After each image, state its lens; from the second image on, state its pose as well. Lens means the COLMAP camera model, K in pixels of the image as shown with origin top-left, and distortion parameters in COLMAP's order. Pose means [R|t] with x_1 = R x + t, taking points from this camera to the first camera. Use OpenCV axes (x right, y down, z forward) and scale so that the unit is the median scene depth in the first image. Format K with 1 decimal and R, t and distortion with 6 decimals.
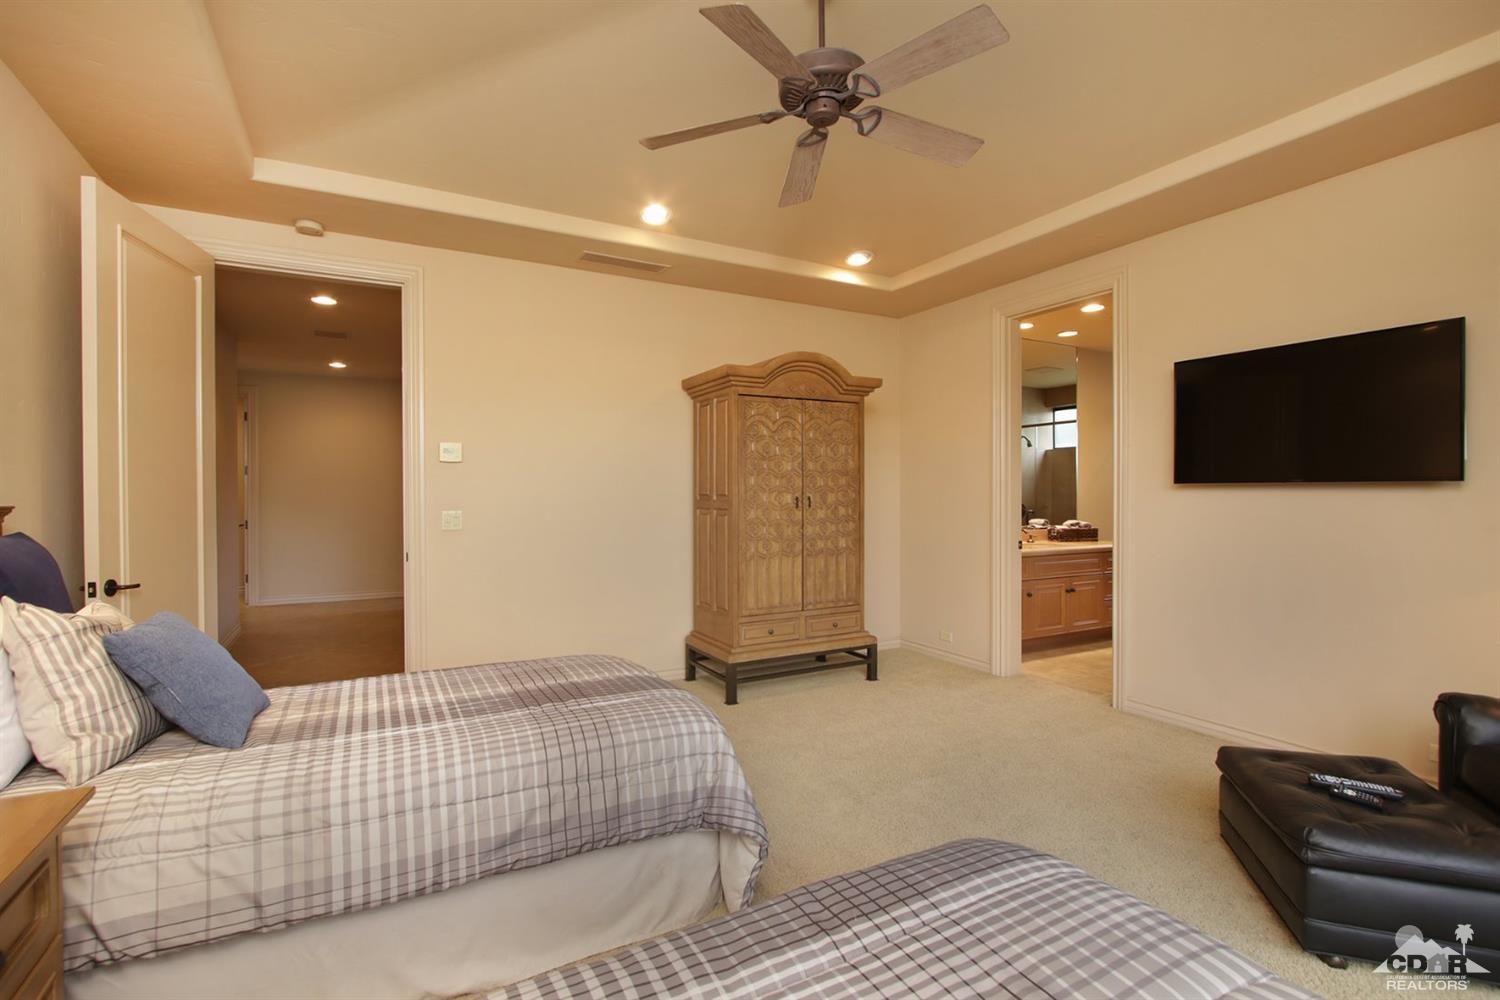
lens RADIAL K [[694.9, 0, 751.4], [0, 694.9, 497.4], [0, 0, 1]] dist [-0.008364, -0.001933]
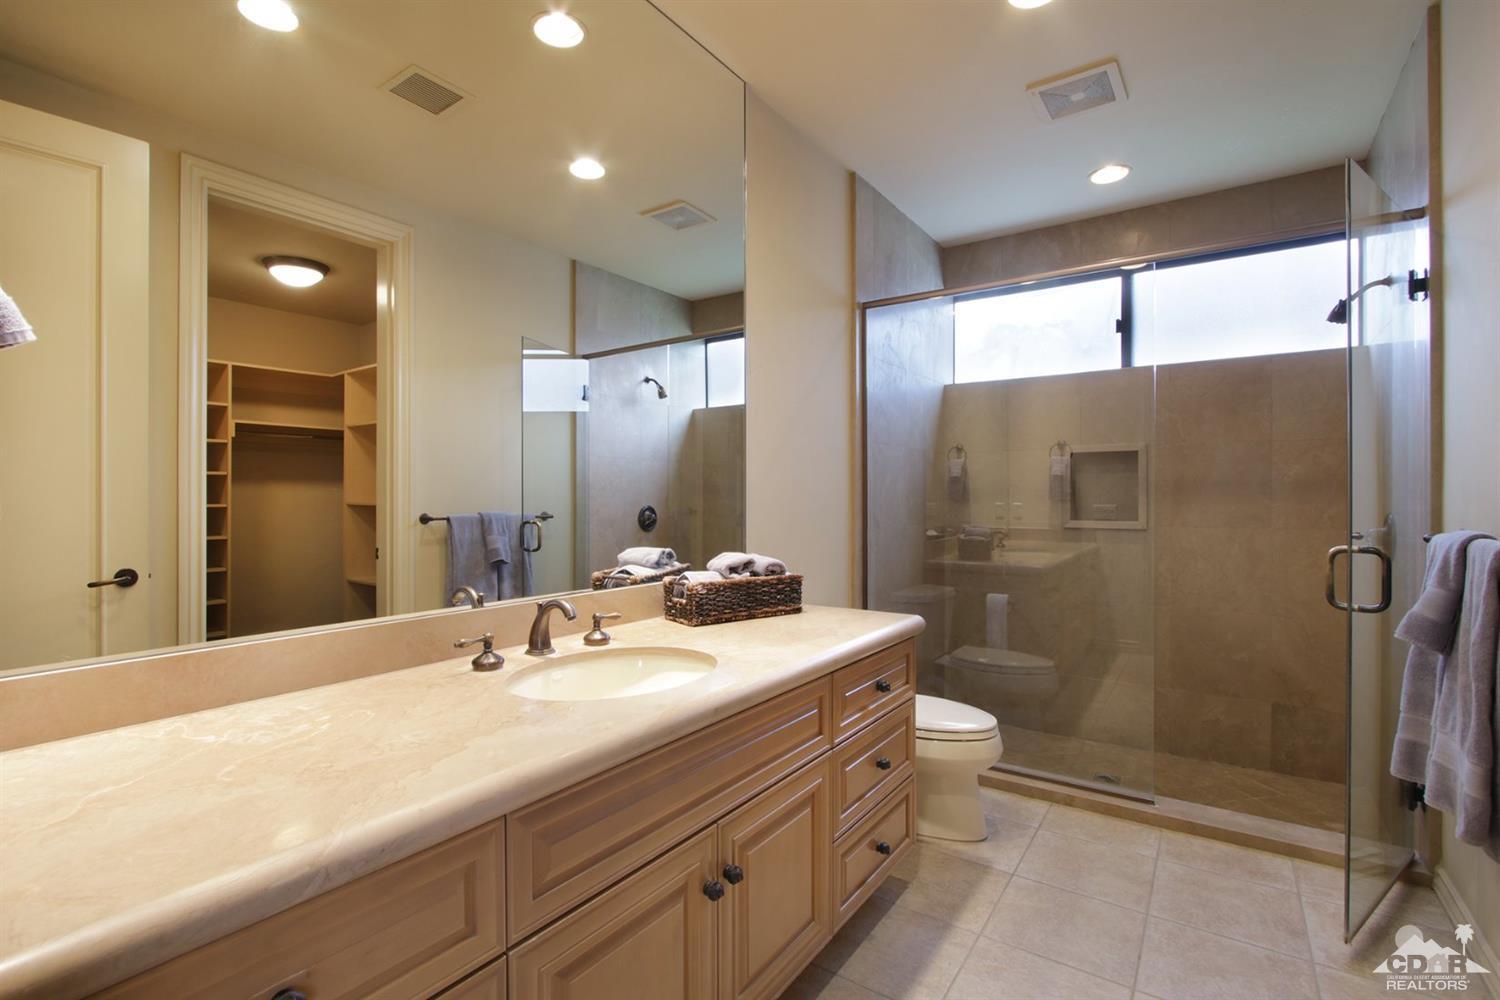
lens RADIAL K [[665.0, 0, 740.8], [0, 665.0, 496.5], [0, 0, 1]] dist [0.004495, 0.001436]
pose [[0.907026, 0.005220, 0.421043, 0.319719], [0.001686, 0.999870, -0.016029, 0.010207], [-0.421072, 0.015248, 0.906899, 0.683996]]
